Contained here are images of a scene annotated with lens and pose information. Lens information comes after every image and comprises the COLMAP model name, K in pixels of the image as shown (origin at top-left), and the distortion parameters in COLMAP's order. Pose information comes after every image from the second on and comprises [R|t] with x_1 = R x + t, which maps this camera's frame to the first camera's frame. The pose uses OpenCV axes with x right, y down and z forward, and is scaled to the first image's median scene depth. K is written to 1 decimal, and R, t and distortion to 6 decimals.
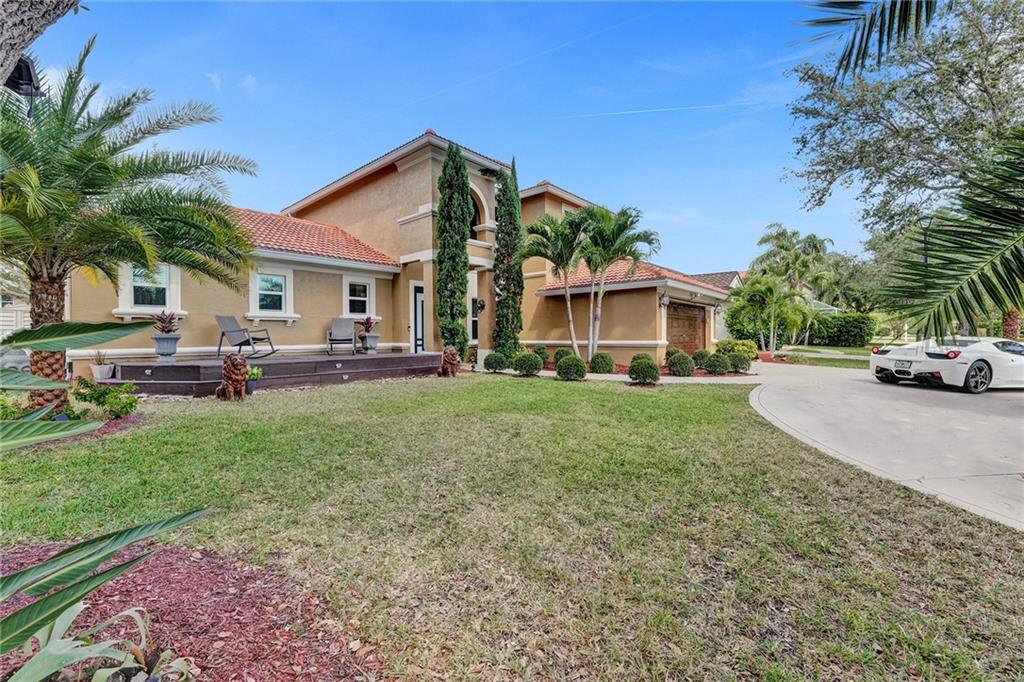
lens RADIAL K [[418.8, 0, 509.9], [0, 418.8, 338.9], [0, 0, 1]] dist [-0.025244, 0.001707]
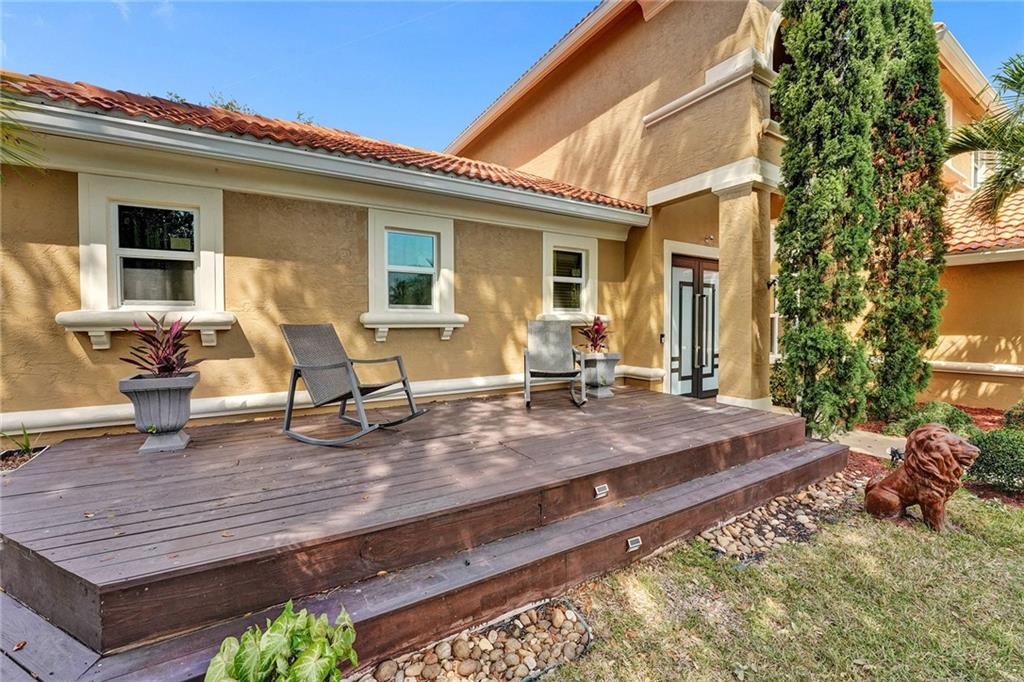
lens RADIAL K [[418.8, 0, 512.0], [0, 418.8, 336.5], [0, 0, 1]] dist [-0.025244, 0.001707]
pose [[0.954008, 0.012271, -0.299531, -0.284786], [-0.004159, 0.999608, 0.027704, -0.043429], [0.299753, -0.025184, 0.953684, 0.512671]]
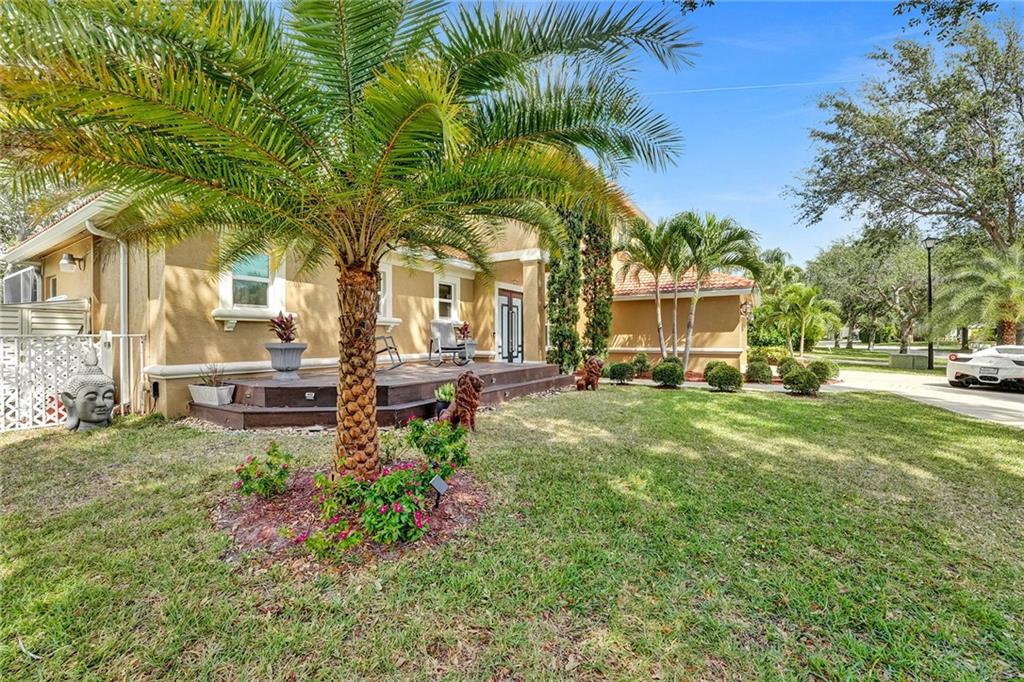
lens RADIAL K [[418.8, 0, 514.8], [0, 418.8, 338.6], [0, 0, 1]] dist [-0.025244, 0.001707]
pose [[0.984317, 0.003541, 0.176374, -0.386015], [-0.002339, 0.999973, -0.007022, -0.011124], [-0.176394, 0.006499, 0.984298, 0.113688]]
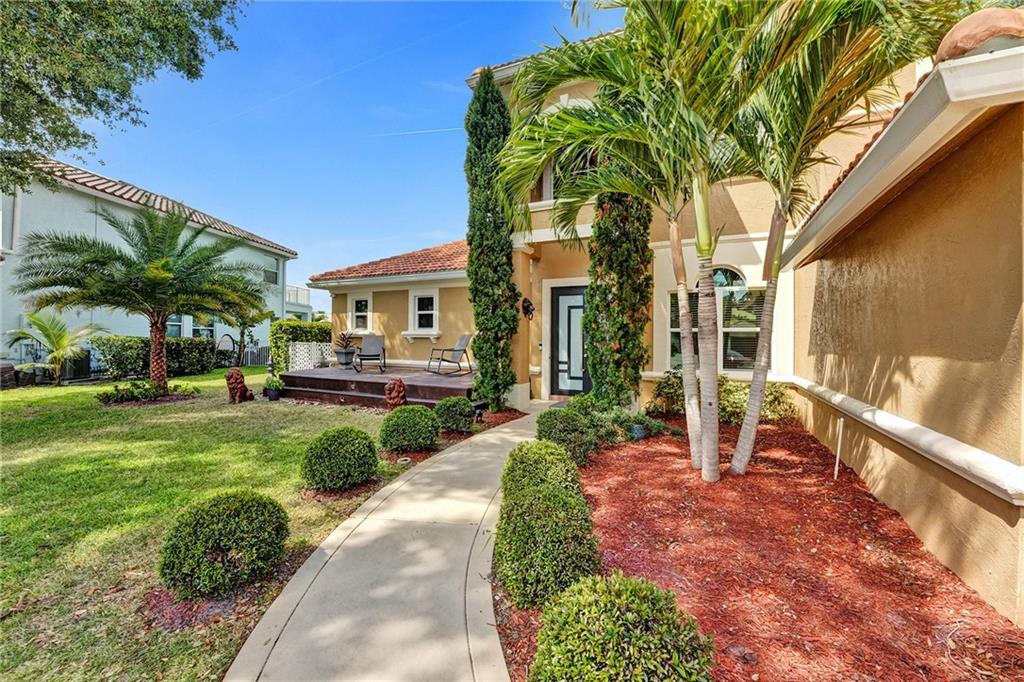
lens RADIAL K [[418.8, 0, 509.9], [0, 418.8, 345.3], [0, 0, 1]] dist [-0.025244, 0.001707]
pose [[0.267920, 0.020059, -0.963232, 0.486605], [-0.018499, 0.999706, 0.015674, -0.040771], [0.963263, 0.013620, 0.268213, 0.817940]]
